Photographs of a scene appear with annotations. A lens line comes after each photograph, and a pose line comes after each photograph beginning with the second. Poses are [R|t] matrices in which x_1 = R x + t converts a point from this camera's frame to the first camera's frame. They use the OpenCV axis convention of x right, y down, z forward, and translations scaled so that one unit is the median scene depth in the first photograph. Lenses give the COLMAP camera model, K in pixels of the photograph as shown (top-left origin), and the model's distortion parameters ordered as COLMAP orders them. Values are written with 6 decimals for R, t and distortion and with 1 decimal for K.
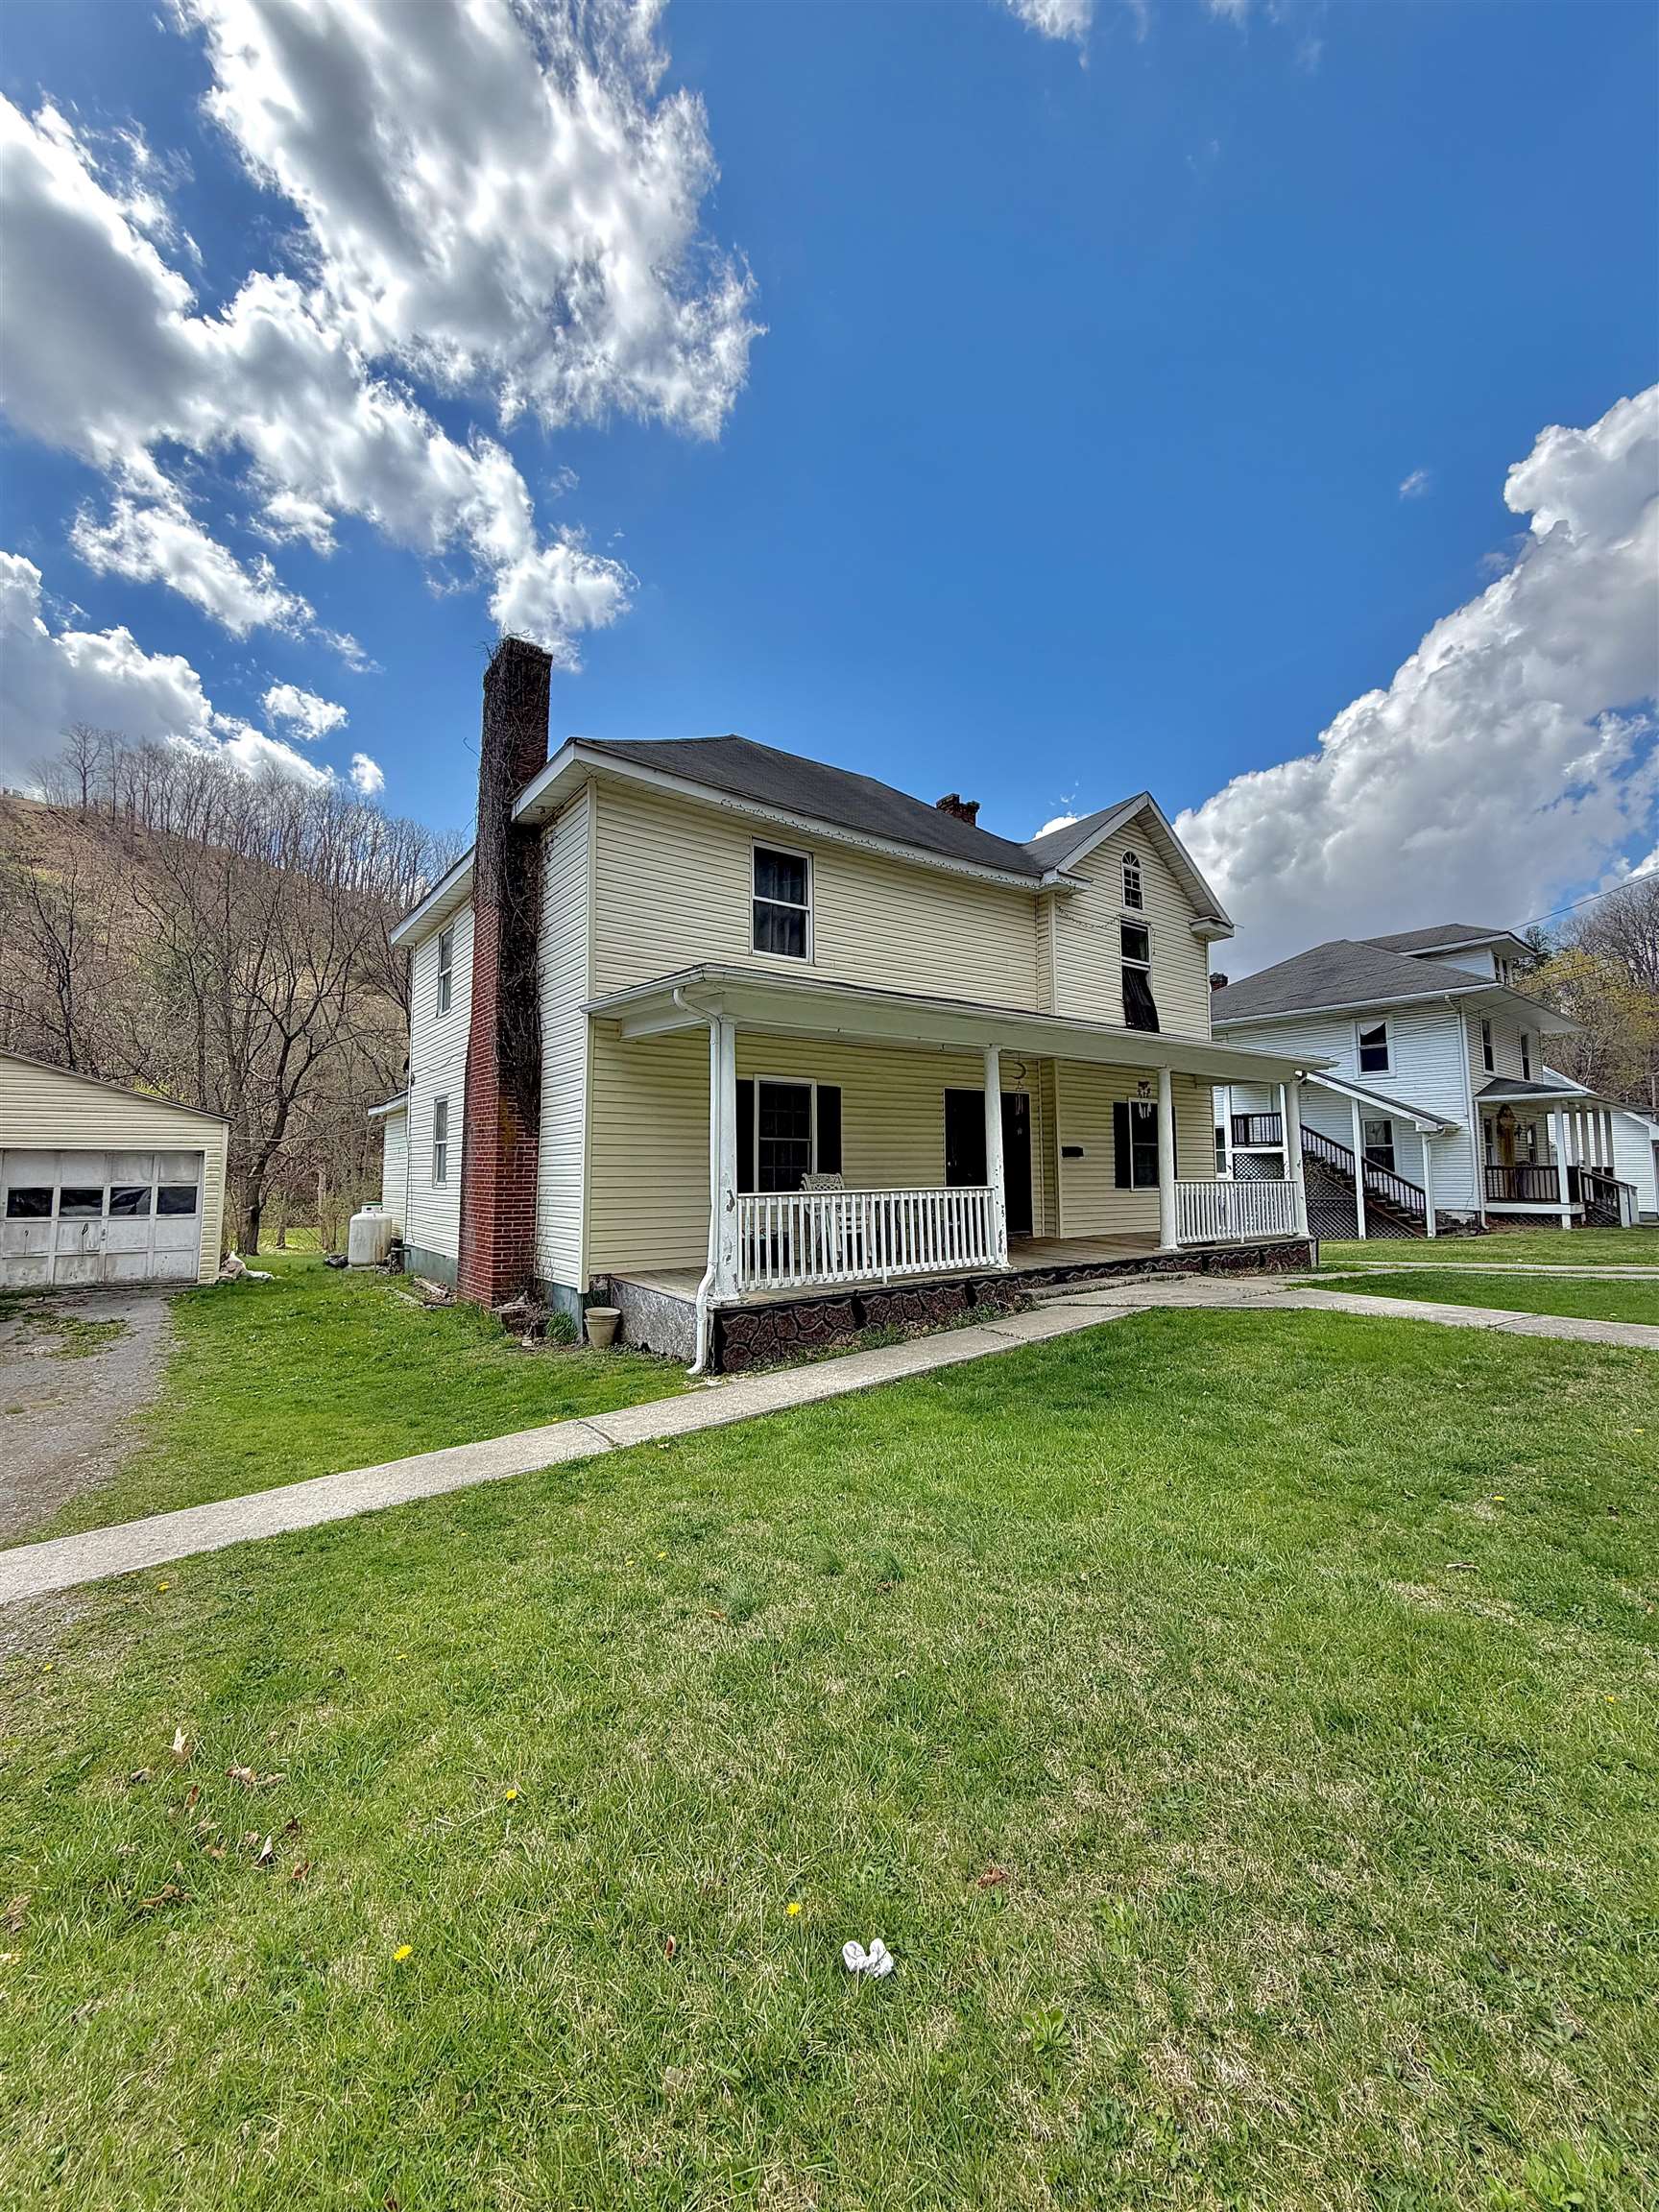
lens RADIAL K [[892.6, 0, 829.7], [0, 892.6, 1100.1], [0, 0, 1]] dist [0.009851, 0.000491]
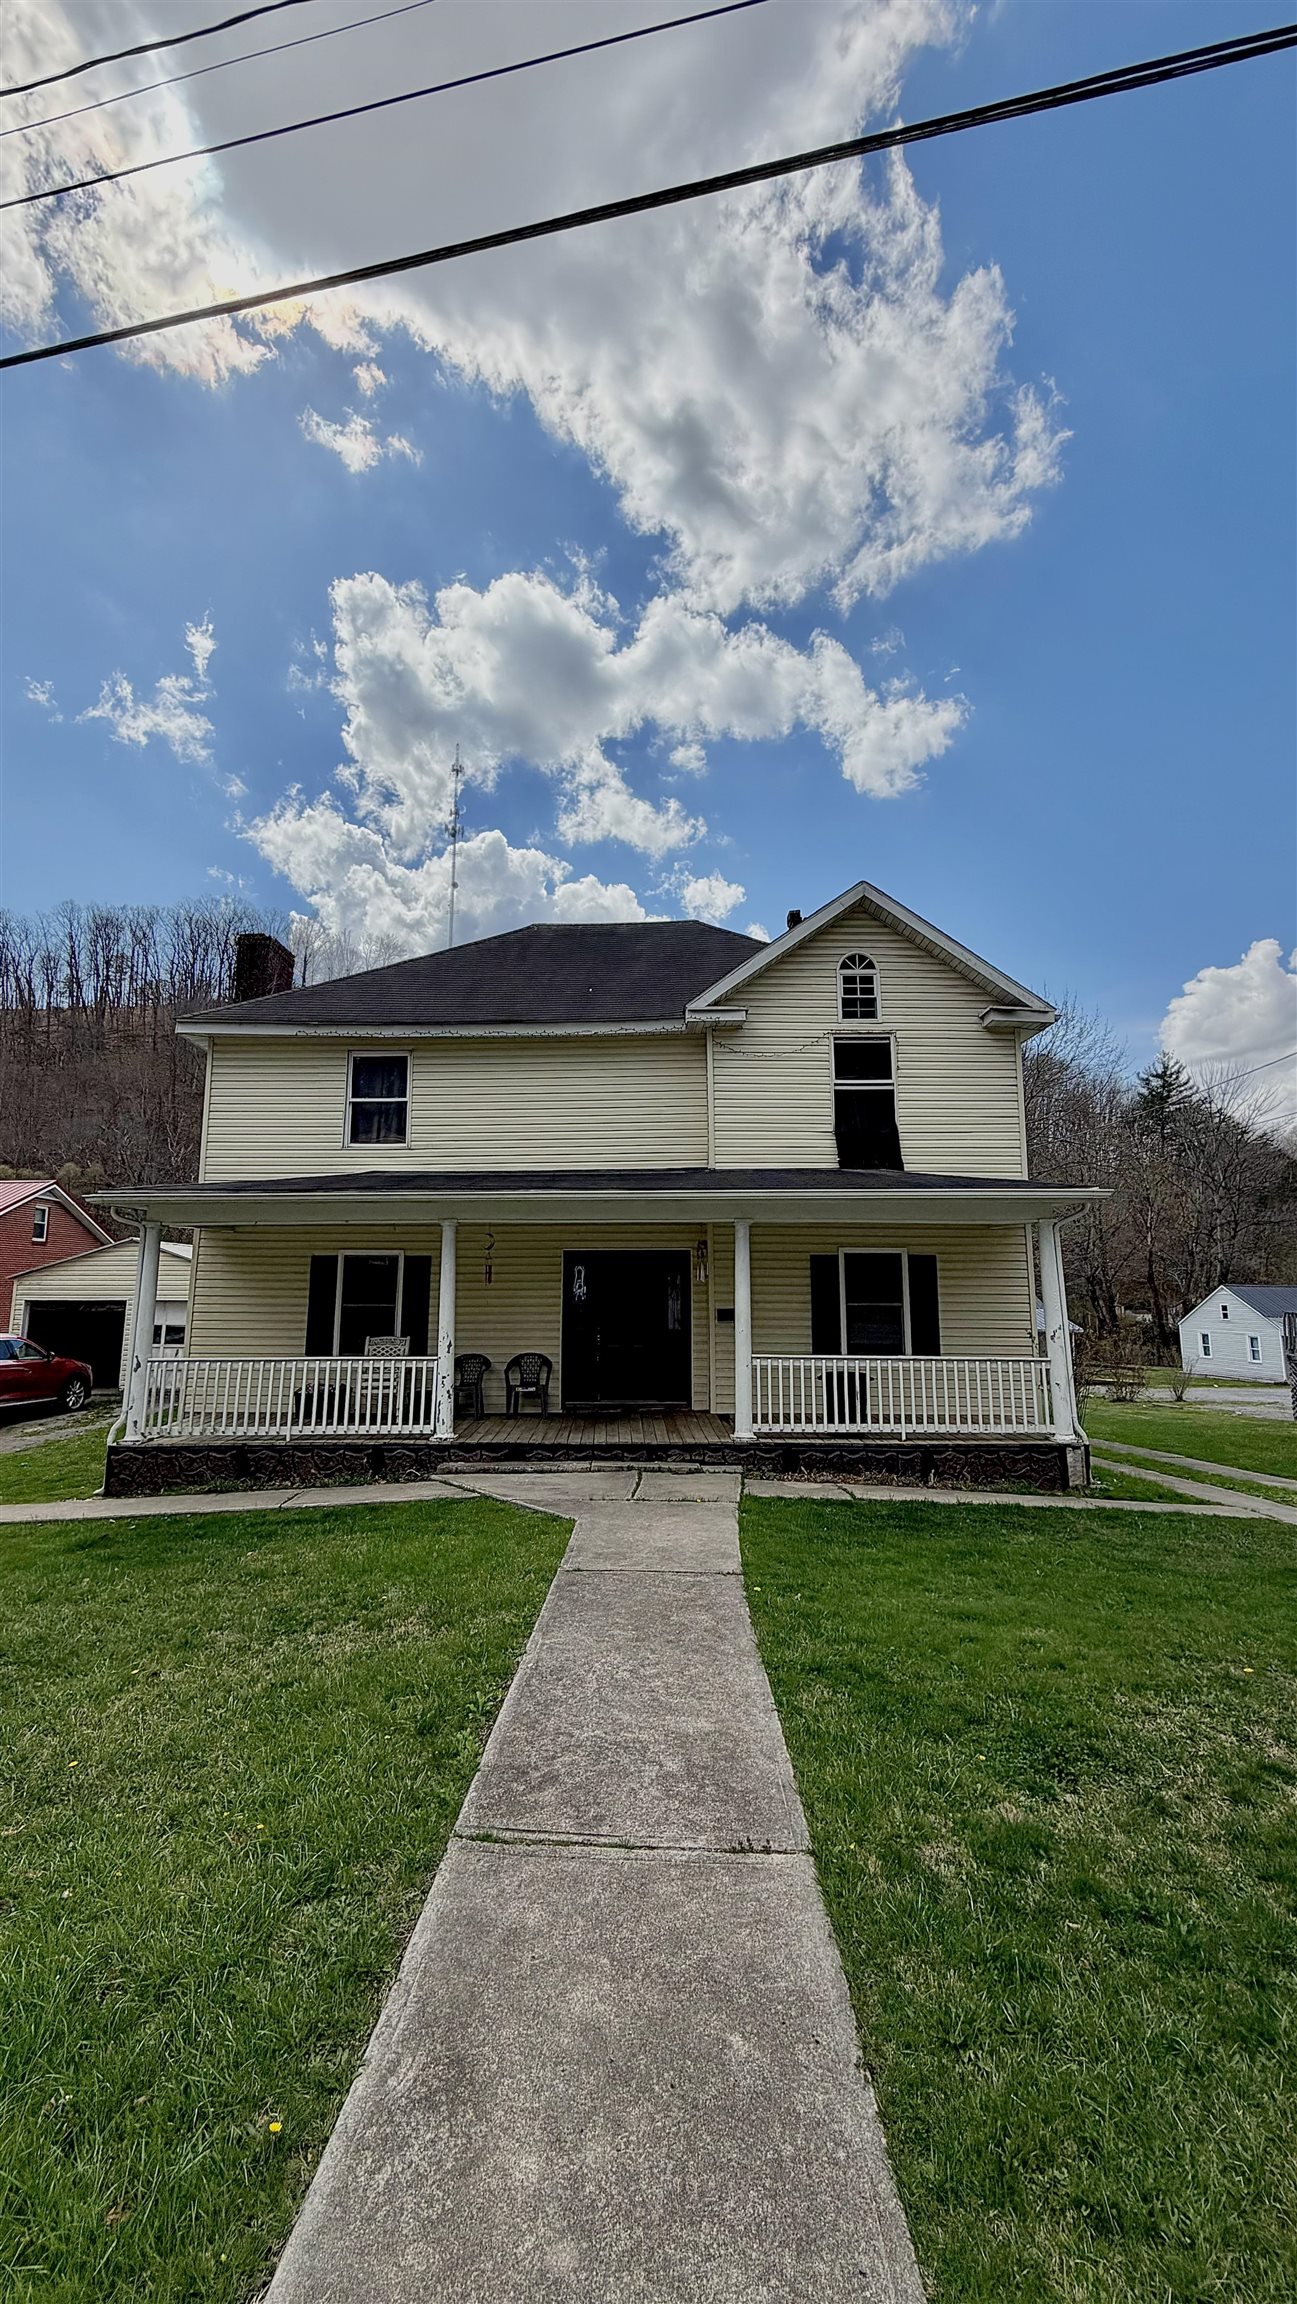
lens RADIAL K [[896.9, 0, 649.6], [0, 896.9, 1157.6], [0, 0, 1]] dist [-0.014896, -0.000098]
pose [[0.784629, -0.089705, -0.613442, 0.688805], [0.044788, 0.995093, -0.088229, -0.020030], [0.618346, 0.041752, 0.784796, 0.223091]]
